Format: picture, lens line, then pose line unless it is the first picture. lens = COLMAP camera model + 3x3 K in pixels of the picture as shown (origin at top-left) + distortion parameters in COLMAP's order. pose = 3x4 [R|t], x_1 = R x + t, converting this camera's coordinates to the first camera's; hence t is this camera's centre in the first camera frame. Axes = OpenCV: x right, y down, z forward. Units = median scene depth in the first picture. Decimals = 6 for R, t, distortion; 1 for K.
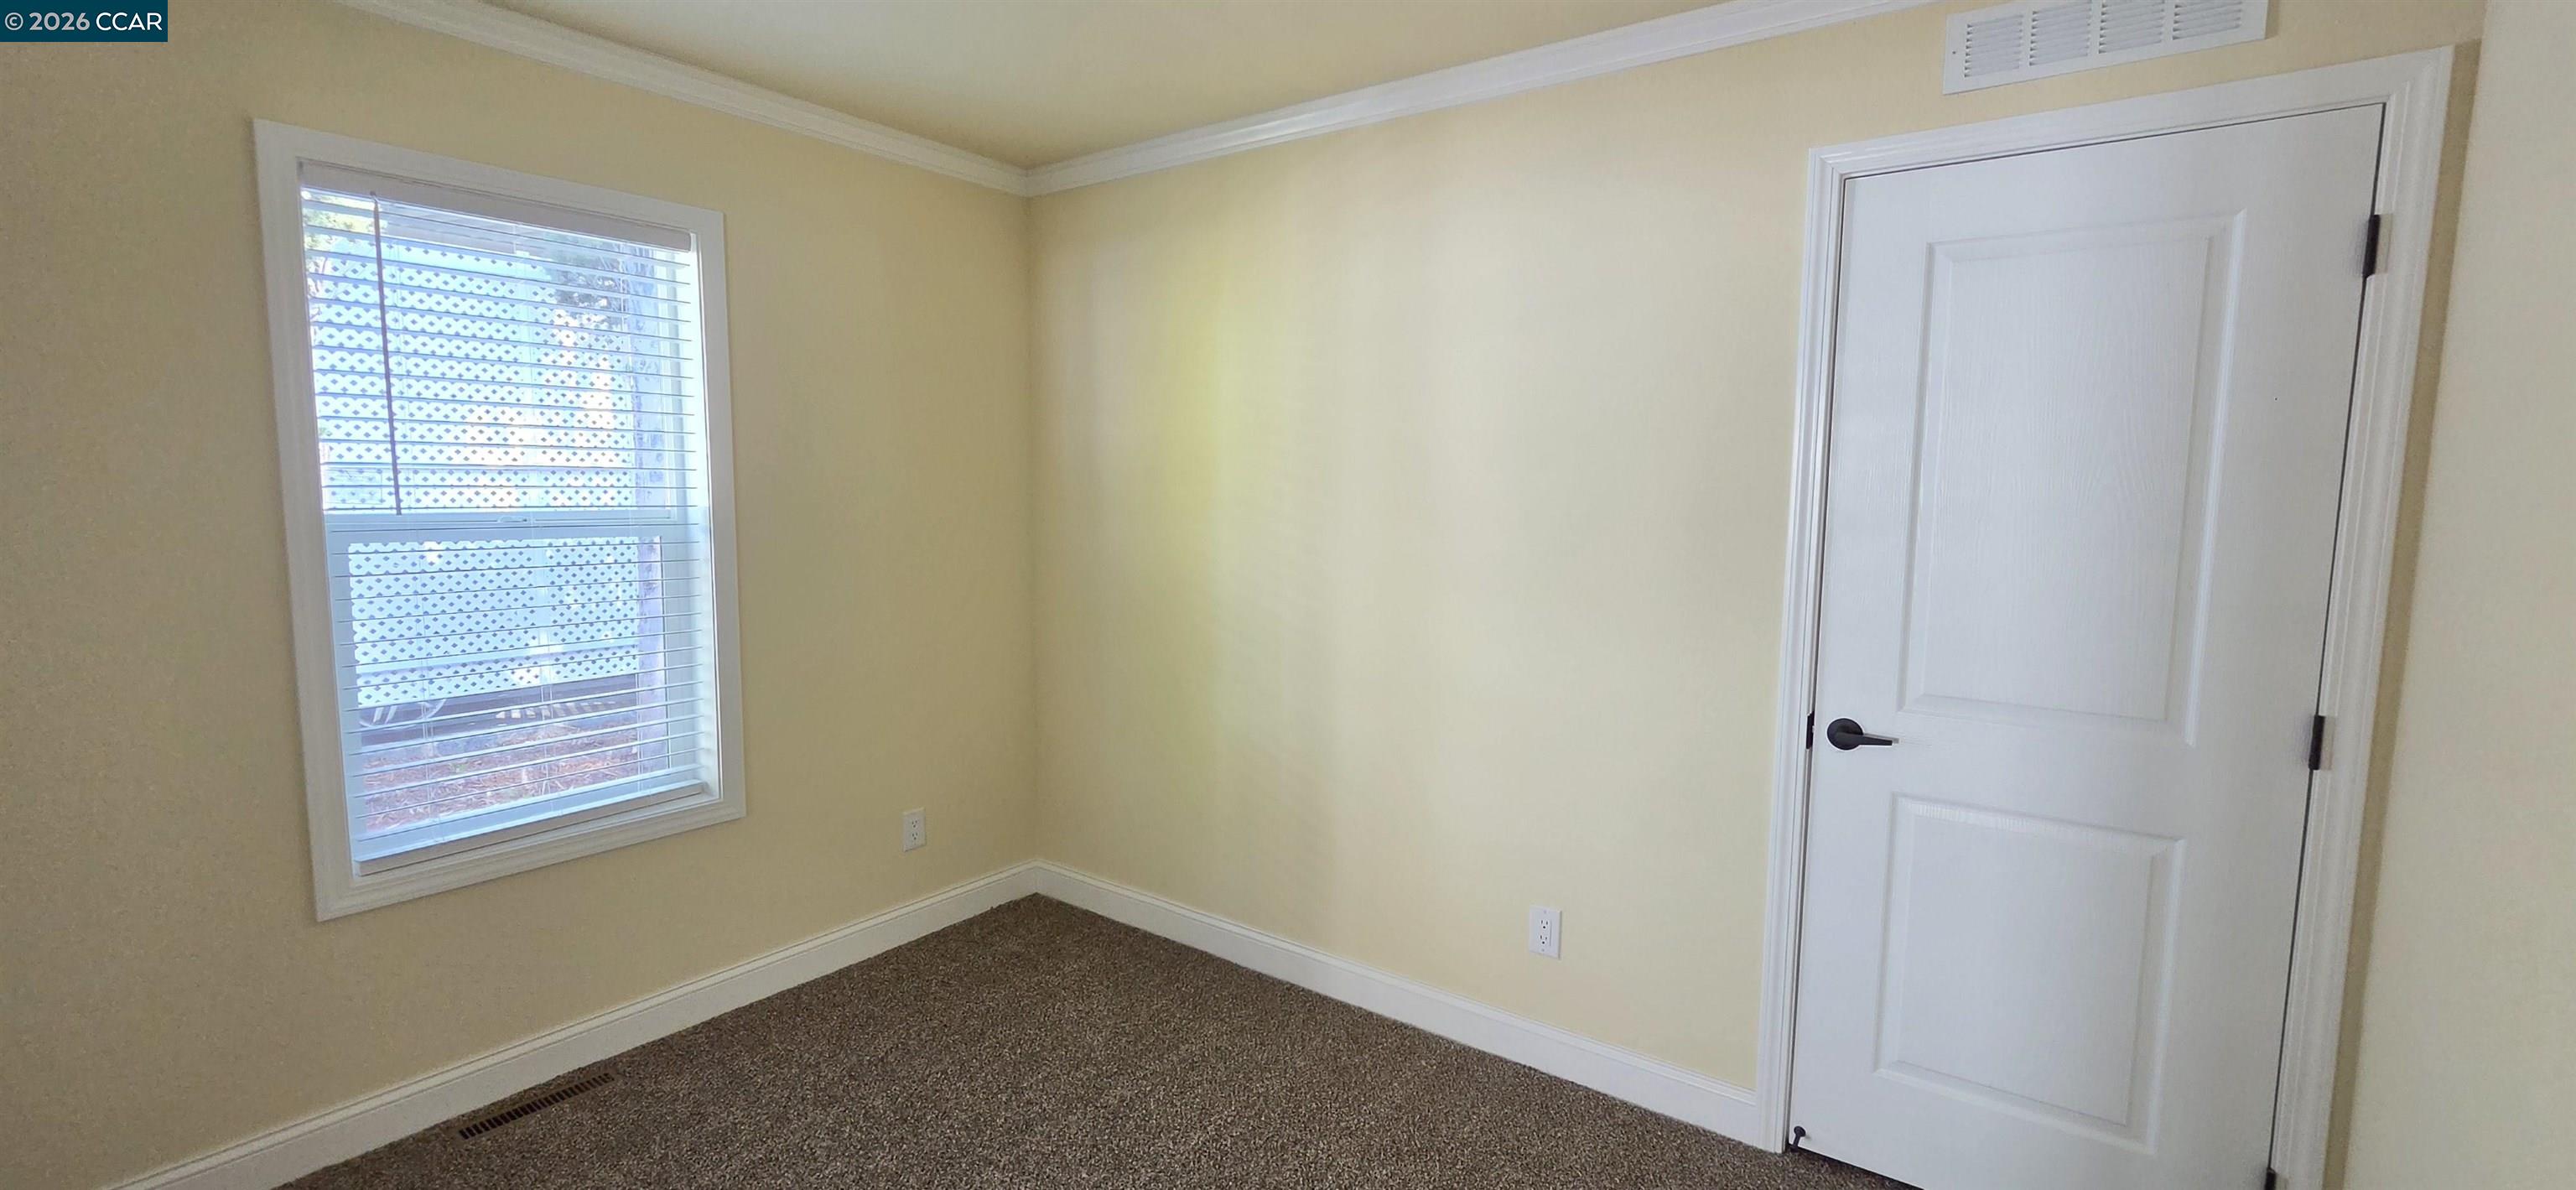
lens RADIAL K [[1058.8, 0, 1311.0], [0, 1058.8, 602.9], [0, 0, 1]] dist [-0.003558, 0.000596]
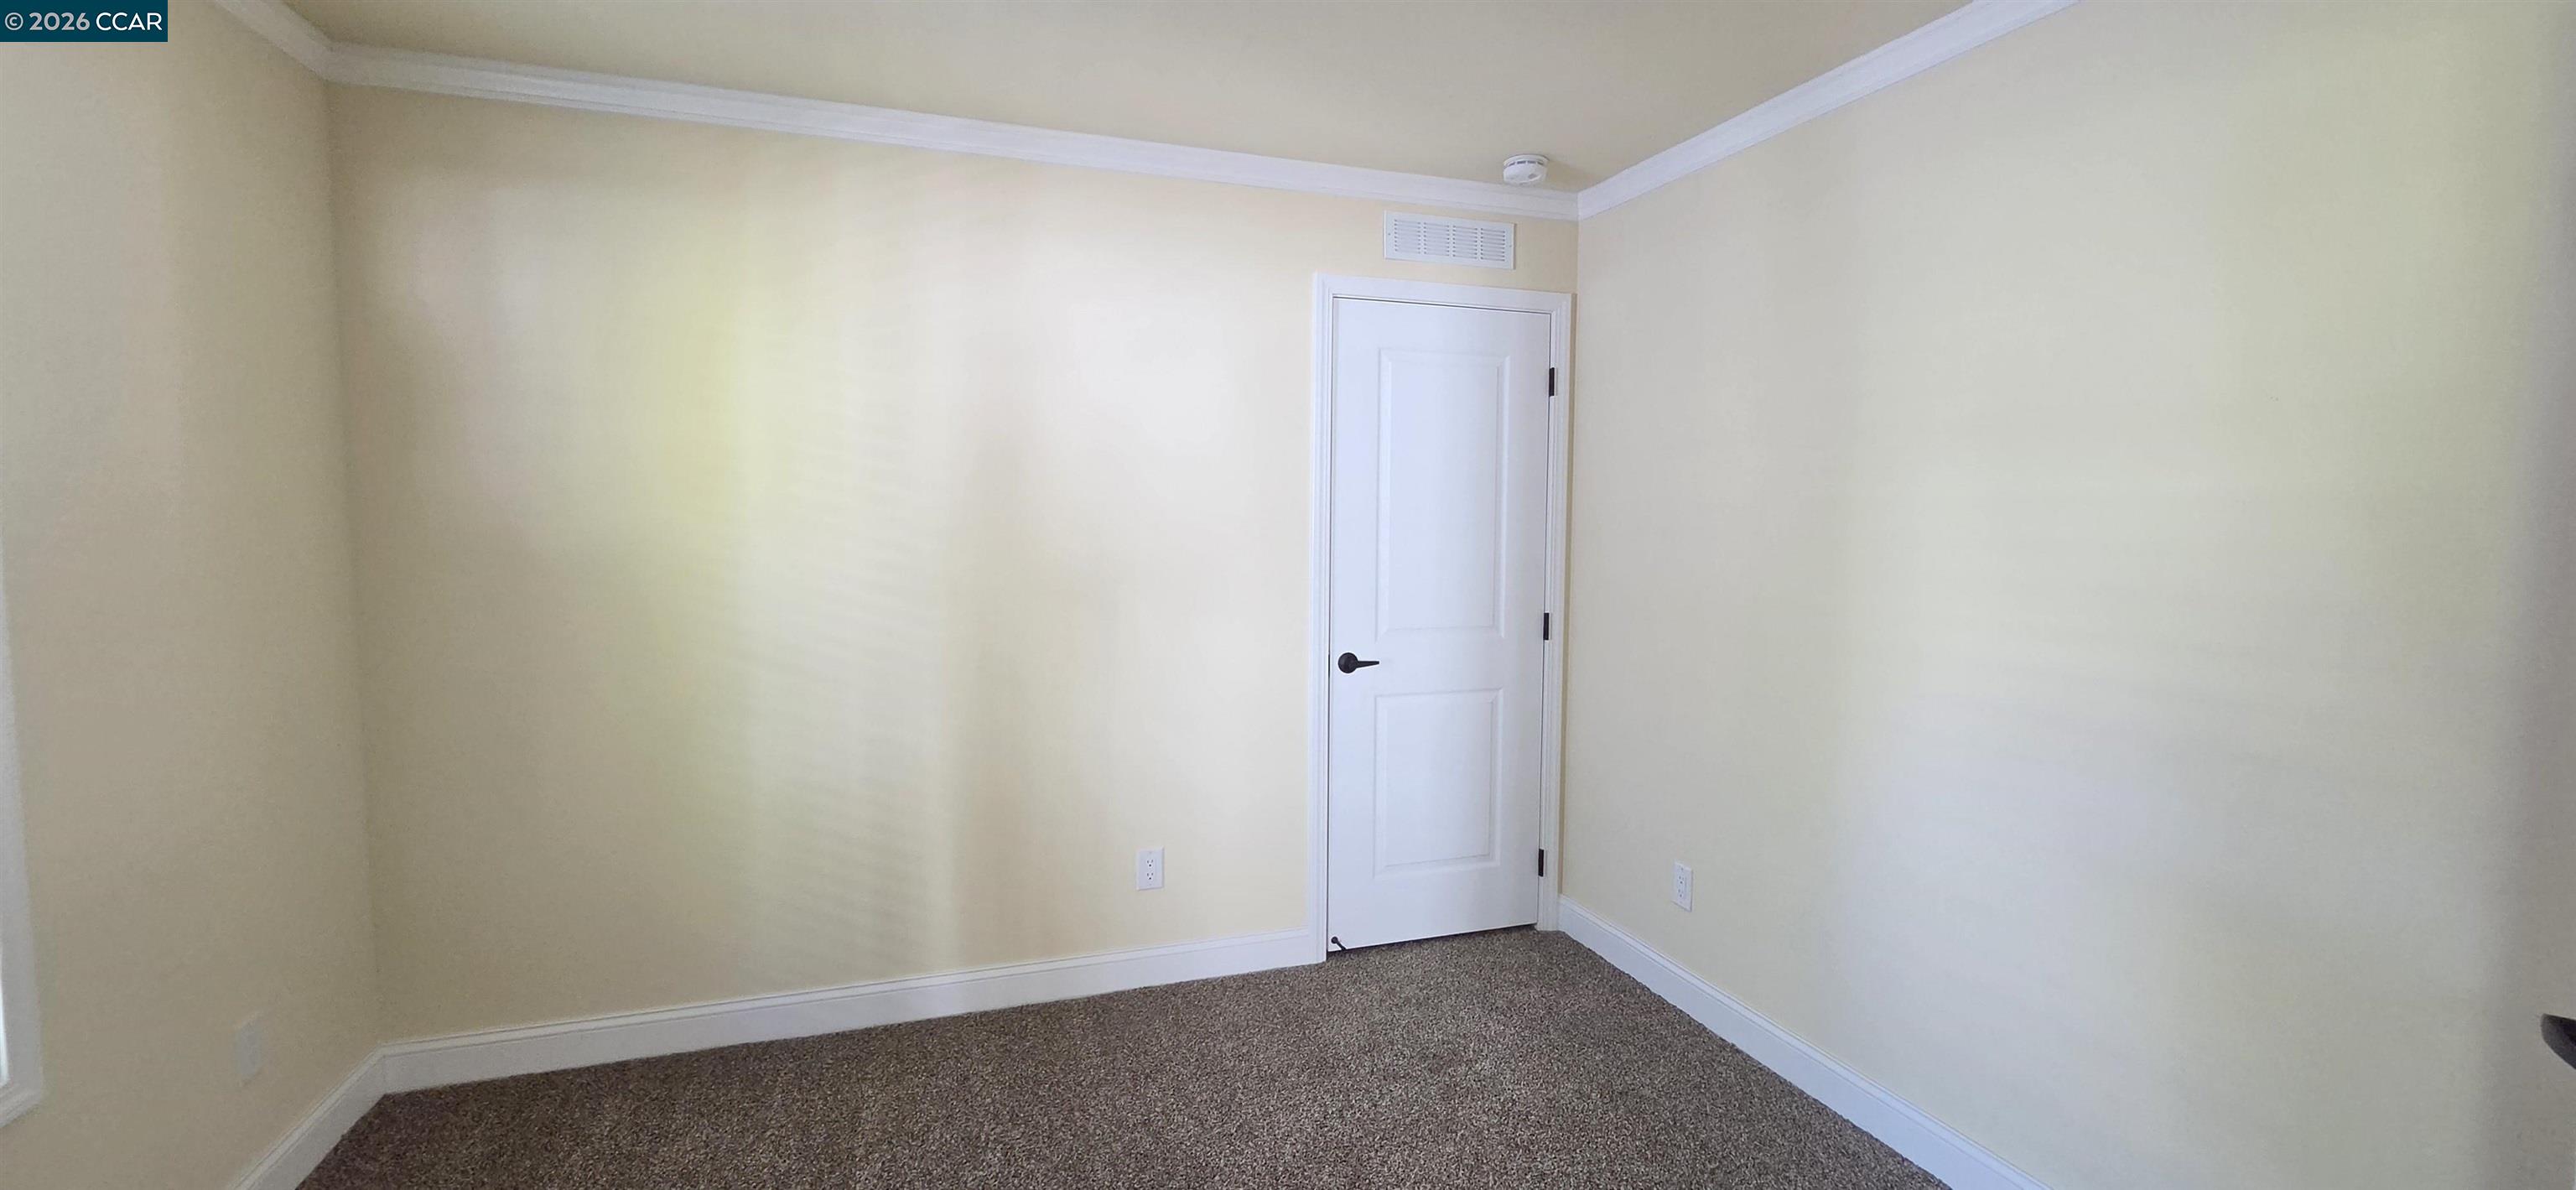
lens RADIAL K [[1058.8, 0, 1288.0], [0, 1058.8, 601.1], [0, 0, 1]] dist [-0.003558, 0.000596]
pose [[0.573504, -0.077026, 0.815574, -0.780197], [0.093213, 0.995240, 0.028448, -0.014571], [-0.813883, 0.059707, 0.577953, 0.192678]]
